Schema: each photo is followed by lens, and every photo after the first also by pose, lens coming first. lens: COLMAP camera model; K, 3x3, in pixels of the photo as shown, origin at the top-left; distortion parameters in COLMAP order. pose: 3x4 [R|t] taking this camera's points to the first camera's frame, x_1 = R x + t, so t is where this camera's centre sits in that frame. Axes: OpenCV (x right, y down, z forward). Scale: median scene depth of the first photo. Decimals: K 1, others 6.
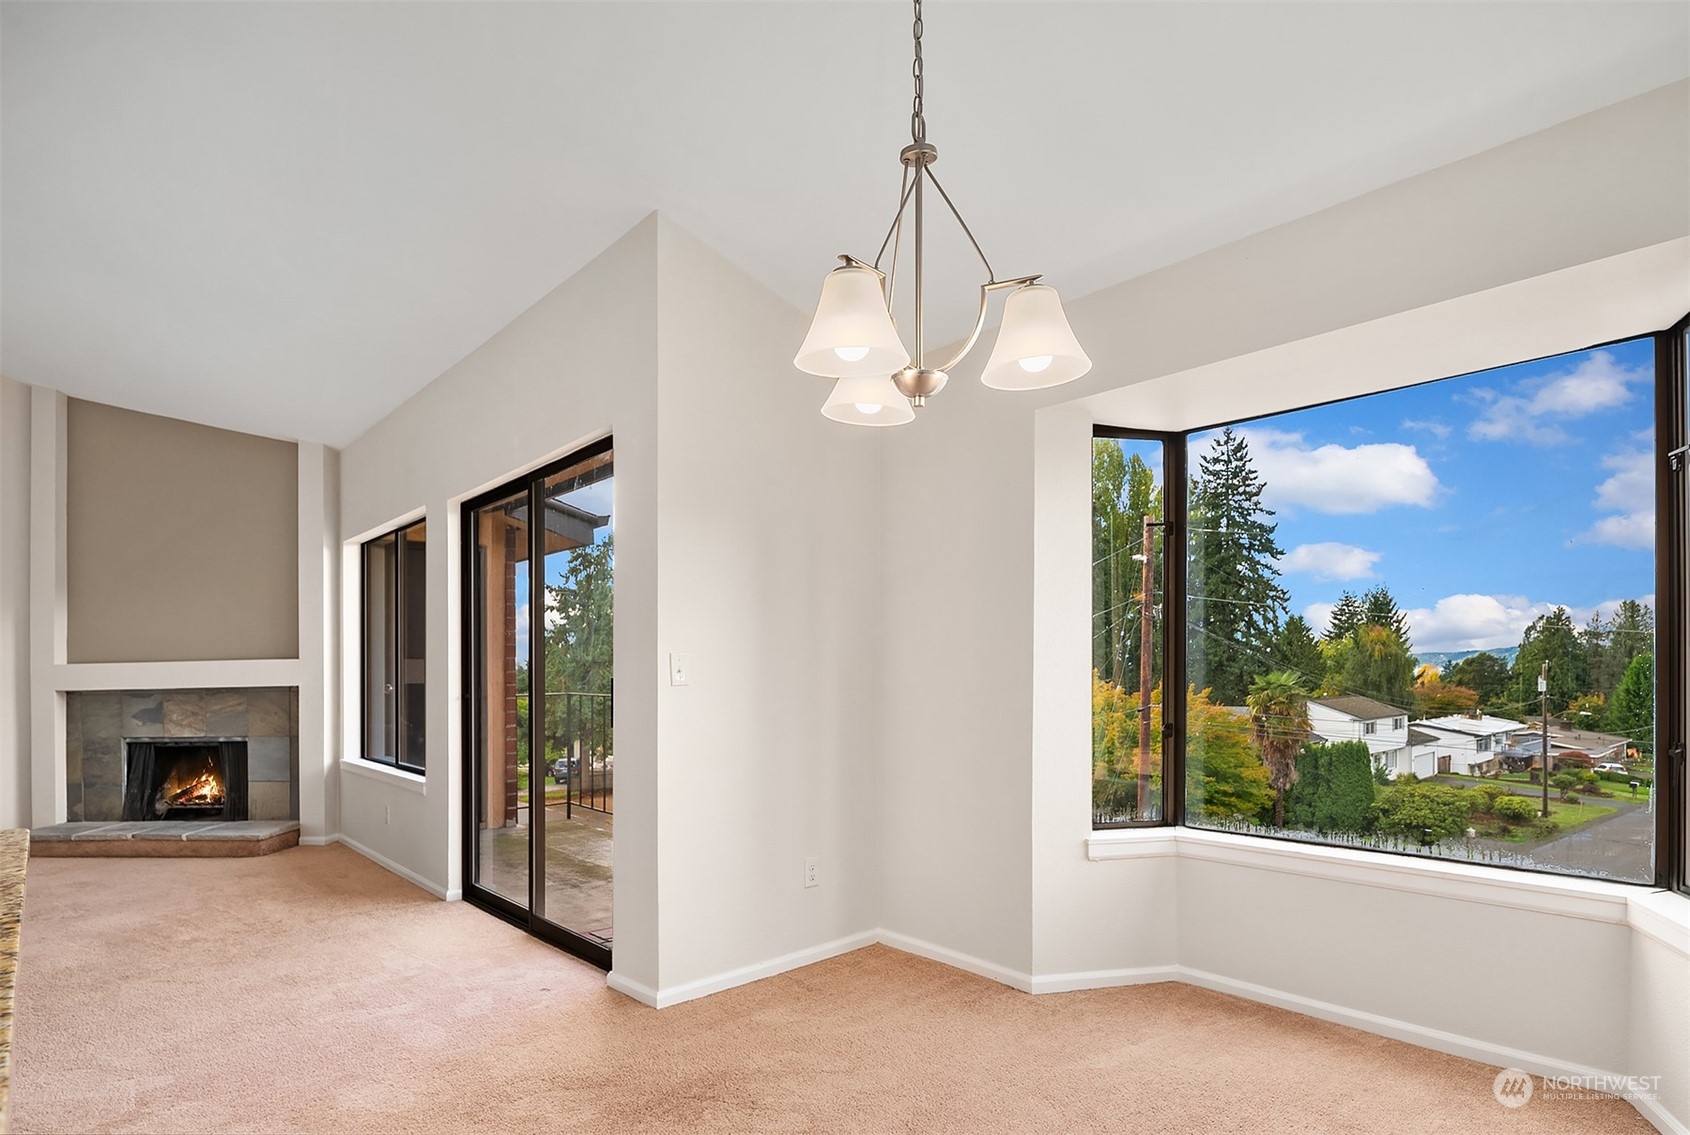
lens RADIAL K [[922.0, 0, 844.9], [0, 922.0, 674.4], [0, 0, 1]] dist [-0.004849, -0.002272]
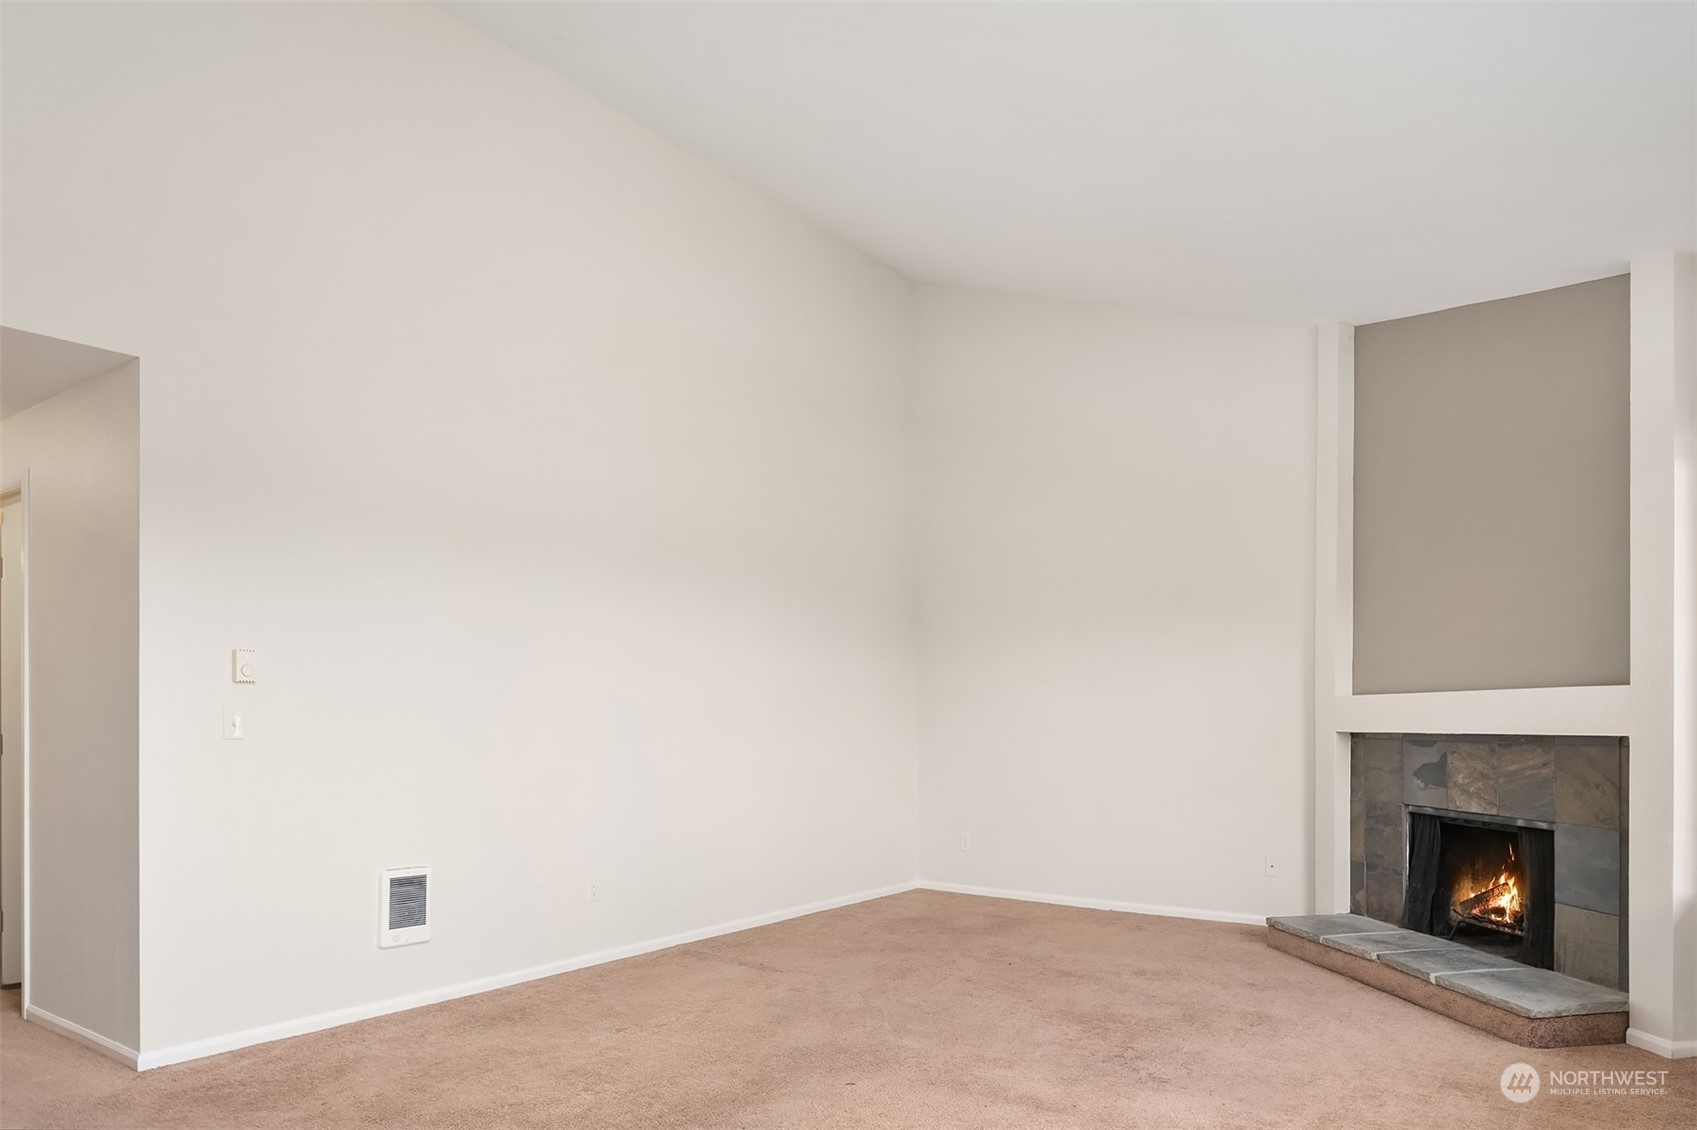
lens RADIAL K [[1111.4, 0, 873.8], [0, 1111.4, 702.6], [0, 0, 1]] dist [0.006250, -0.002783]
pose [[0.234889, 0.003618, -0.972015, -0.079125], [-0.005175, 0.999984, 0.002472, -0.005532], [0.972008, 0.004449, 0.234904, 0.418602]]
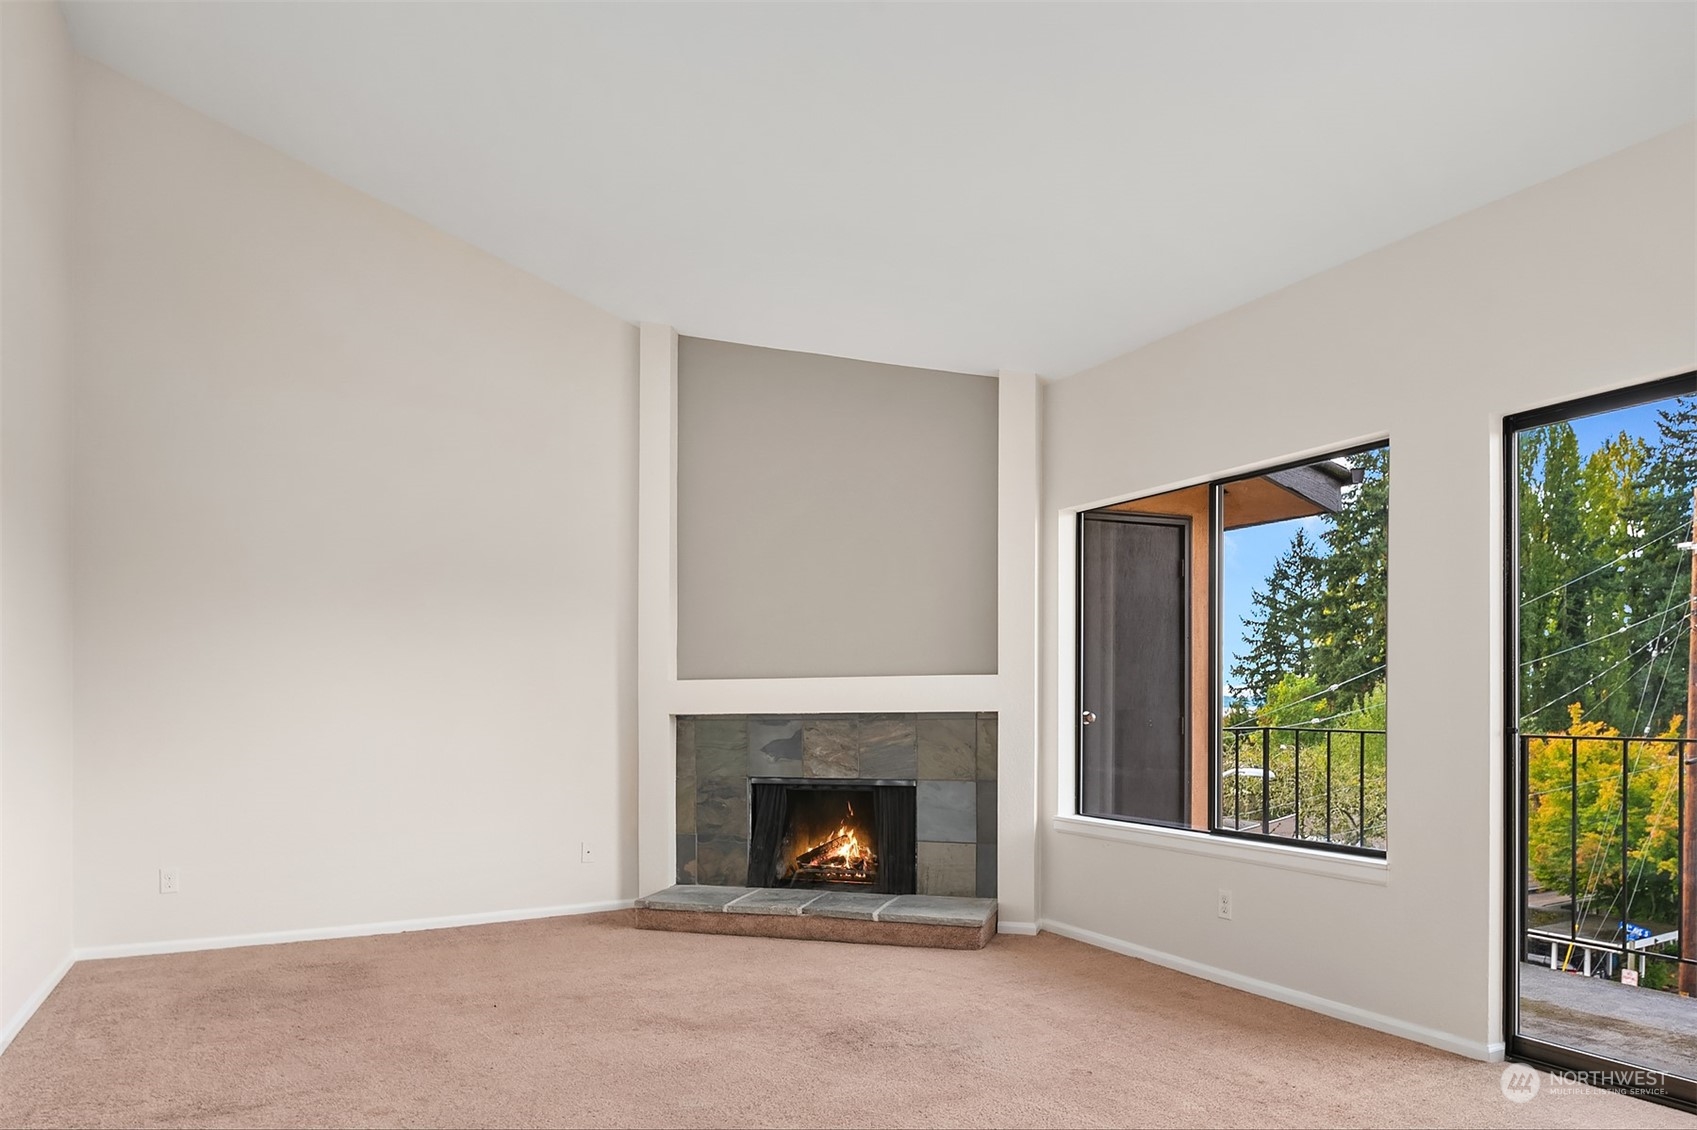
lens RADIAL K [[1111.4, 0, 857.9], [0, 1111.4, 698.1], [0, 0, 1]] dist [0.006250, -0.002783]
pose [[0.973894, 0.010244, -0.226771, -0.480862], [-0.011686, 0.999919, -0.005014, 0.007234], [0.226702, 0.007533, 0.973935, 0.122399]]
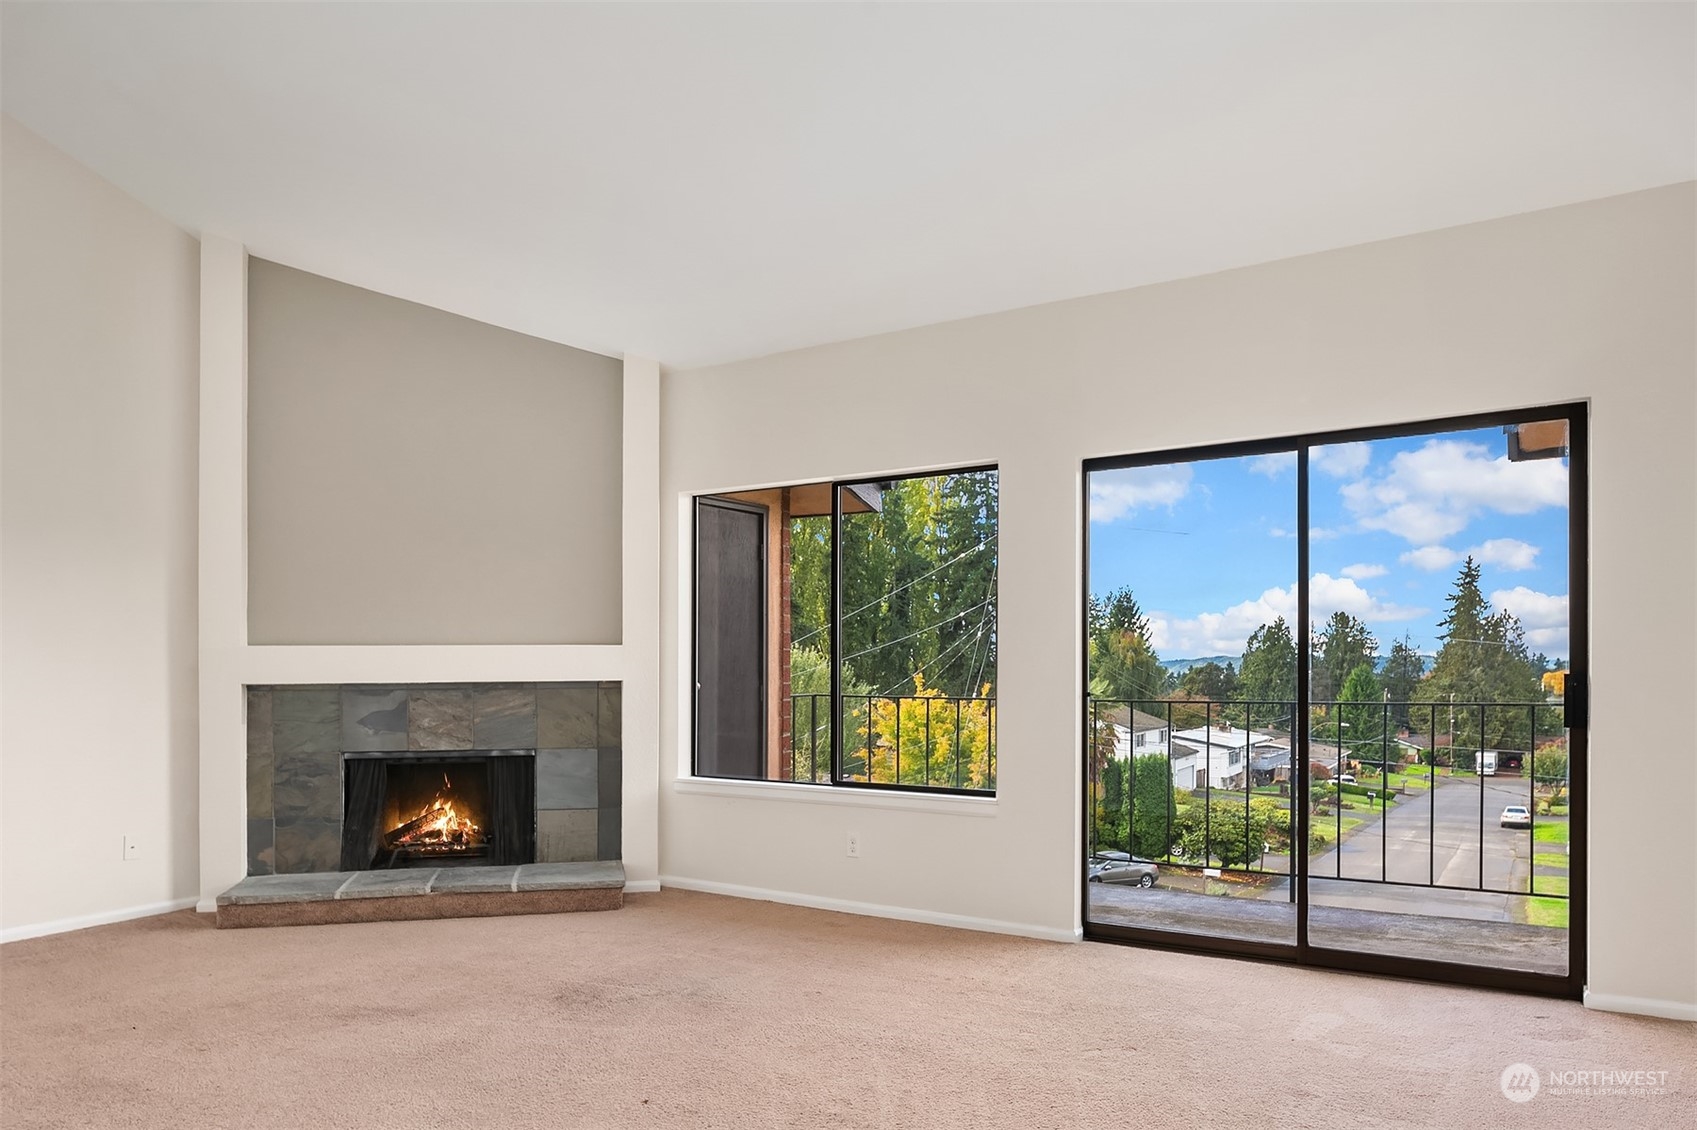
lens RADIAL K [[1111.4, 0, 840.8], [0, 1111.4, 676.9], [0, 0, 1]] dist [0.006250, -0.002783]
pose [[0.956079, 0.012877, 0.292827, -0.658553], [-0.012574, 0.999917, -0.002917, 0.009180], [-0.292840, -0.000893, 0.956161, 0.076662]]
